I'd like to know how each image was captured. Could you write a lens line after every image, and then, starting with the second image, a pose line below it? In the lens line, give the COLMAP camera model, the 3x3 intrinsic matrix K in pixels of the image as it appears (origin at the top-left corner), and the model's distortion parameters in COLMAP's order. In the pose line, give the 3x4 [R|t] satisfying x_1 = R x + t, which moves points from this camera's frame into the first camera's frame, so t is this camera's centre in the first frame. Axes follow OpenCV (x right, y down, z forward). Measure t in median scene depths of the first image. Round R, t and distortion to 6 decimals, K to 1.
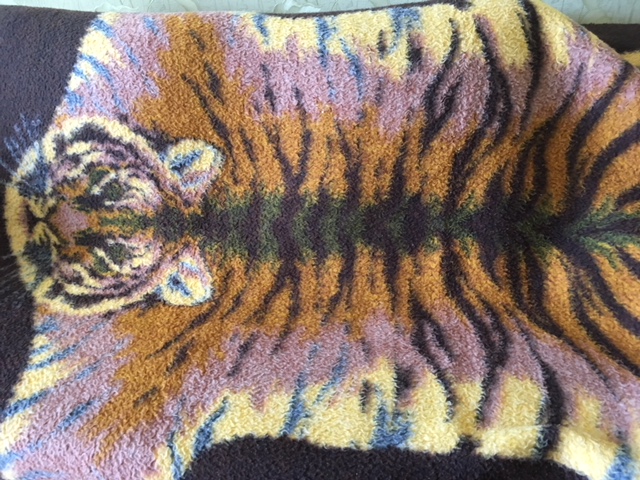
lens RADIAL K [[530.7, 0, 311.5], [0, 530.7, 240.6], [0, 0, 1]] dist [0.072239, -0.071561]
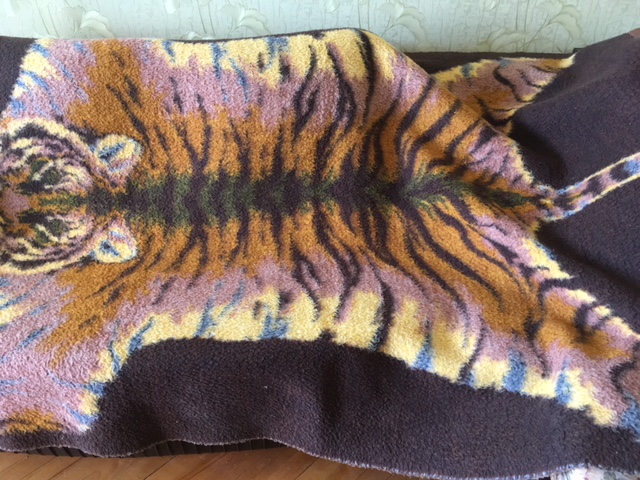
lens RADIAL K [[549.7, 0, 320.0], [0, 549.7, 240.0], [0, 0, 1]] dist [0.068849, -0.086773]
pose [[0.987947, -0.045964, 0.147808, 0.052087], [0.055778, 0.996456, -0.062955, 0.180285], [-0.144390, 0.070440, 0.987010, -0.379353]]
